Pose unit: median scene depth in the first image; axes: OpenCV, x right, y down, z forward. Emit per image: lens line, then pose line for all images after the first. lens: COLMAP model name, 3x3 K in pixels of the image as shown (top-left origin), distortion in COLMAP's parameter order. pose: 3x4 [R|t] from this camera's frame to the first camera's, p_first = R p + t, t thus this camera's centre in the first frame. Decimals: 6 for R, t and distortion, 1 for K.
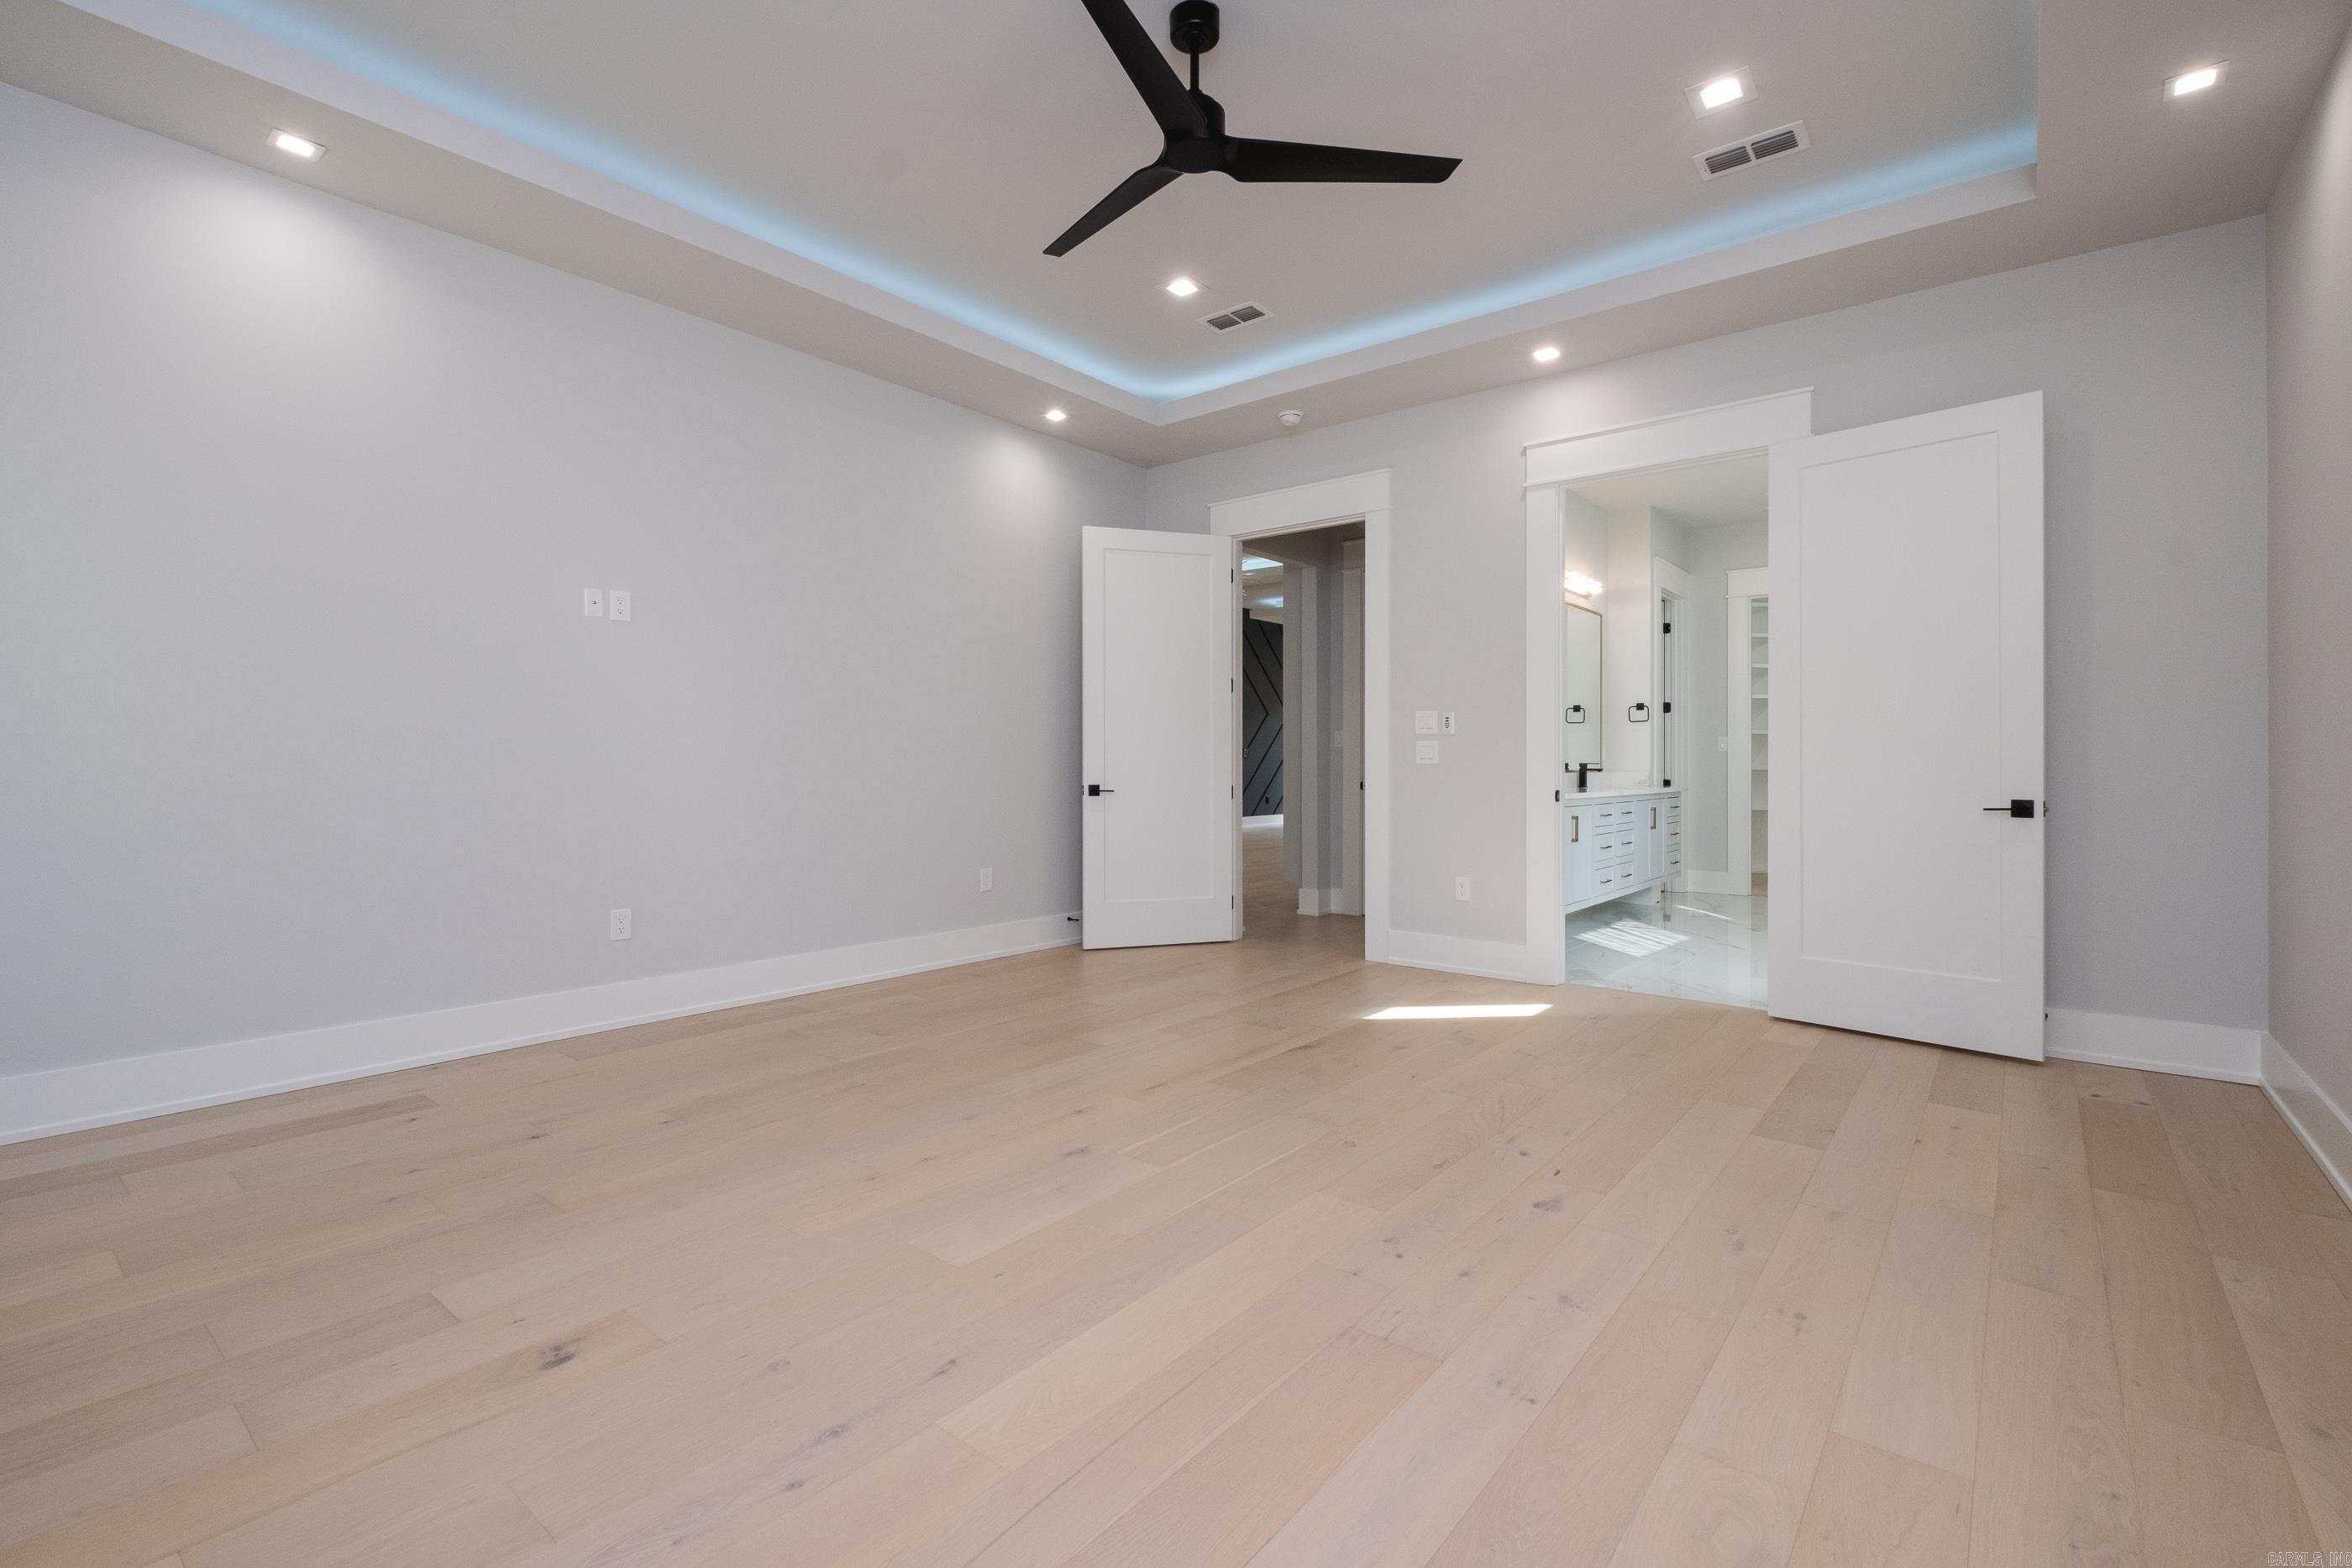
lens RADIAL K [[1012.0, 0, 1168.7], [0, 1012.0, 768.3], [0, 0, 1]] dist [0.011935, -0.007155]
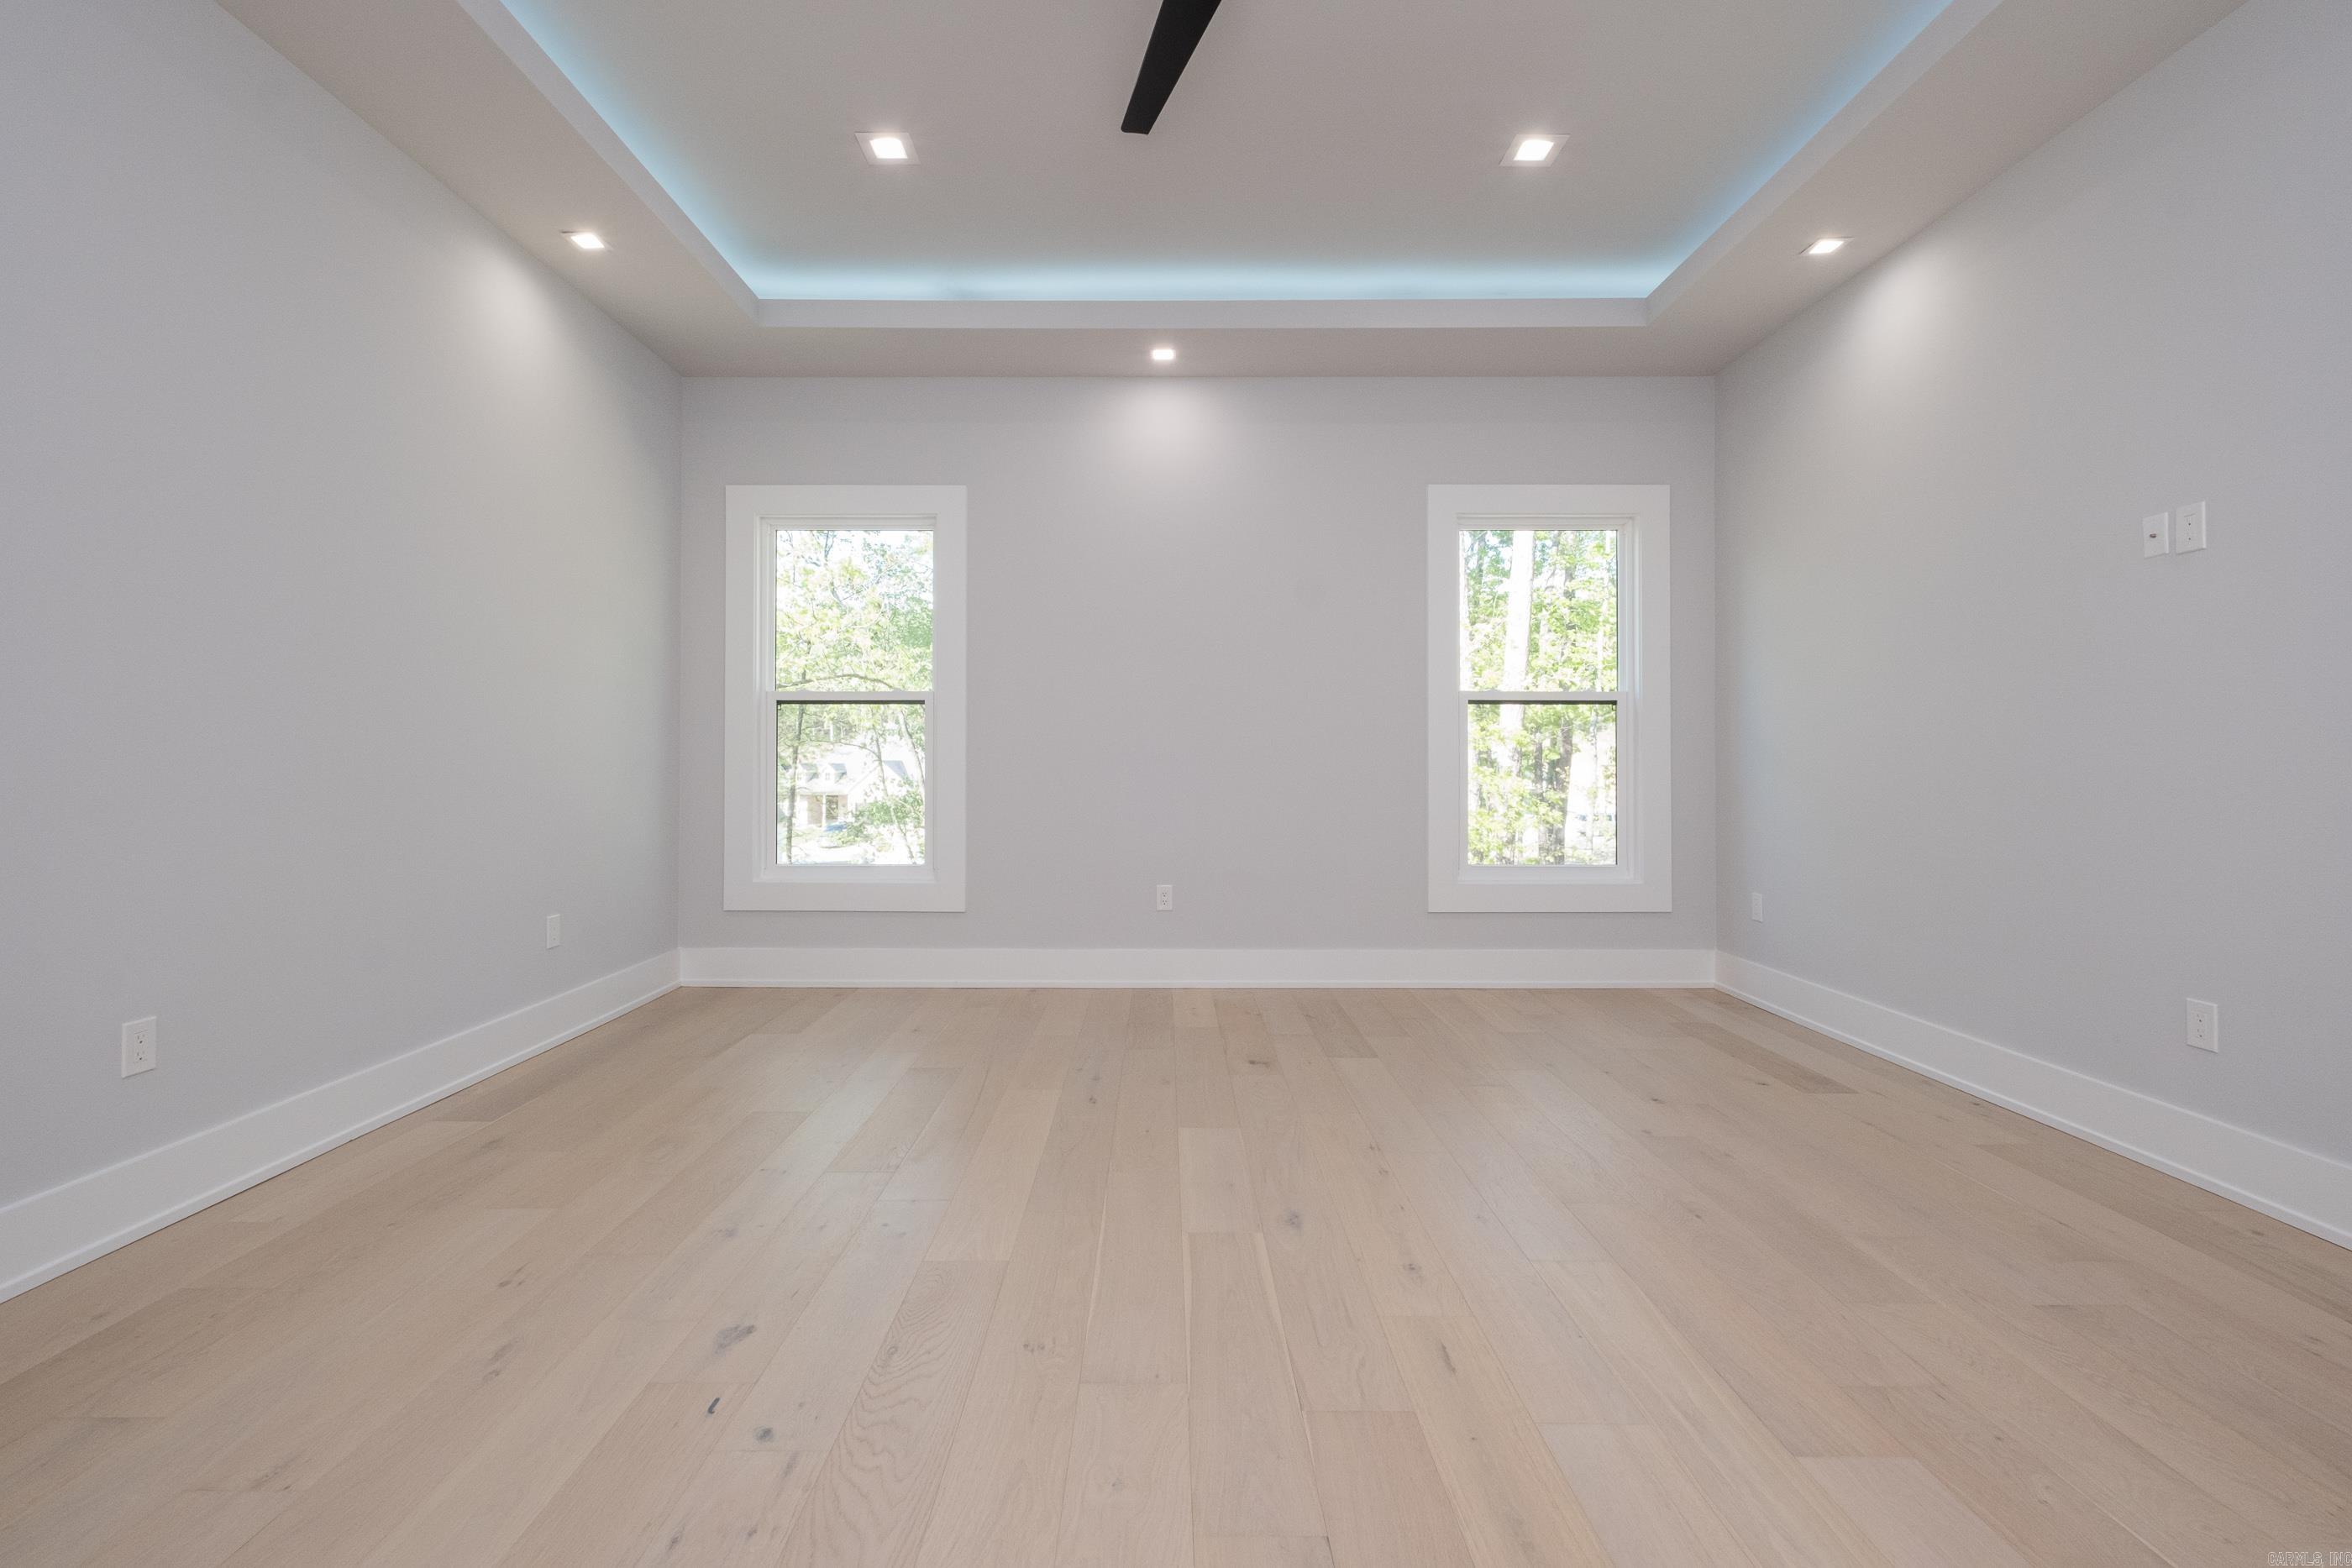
lens RADIAL K [[1012.0, 0, 1170.7], [0, 1012.0, 772.0], [0, 0, 1]] dist [0.011935, -0.007155]
pose [[-0.754504, 0.000640, -0.656295, 0.576528], [-0.005649, 0.999956, 0.007469, -0.008350], [0.656271, 0.009343, -0.754468, 1.643301]]
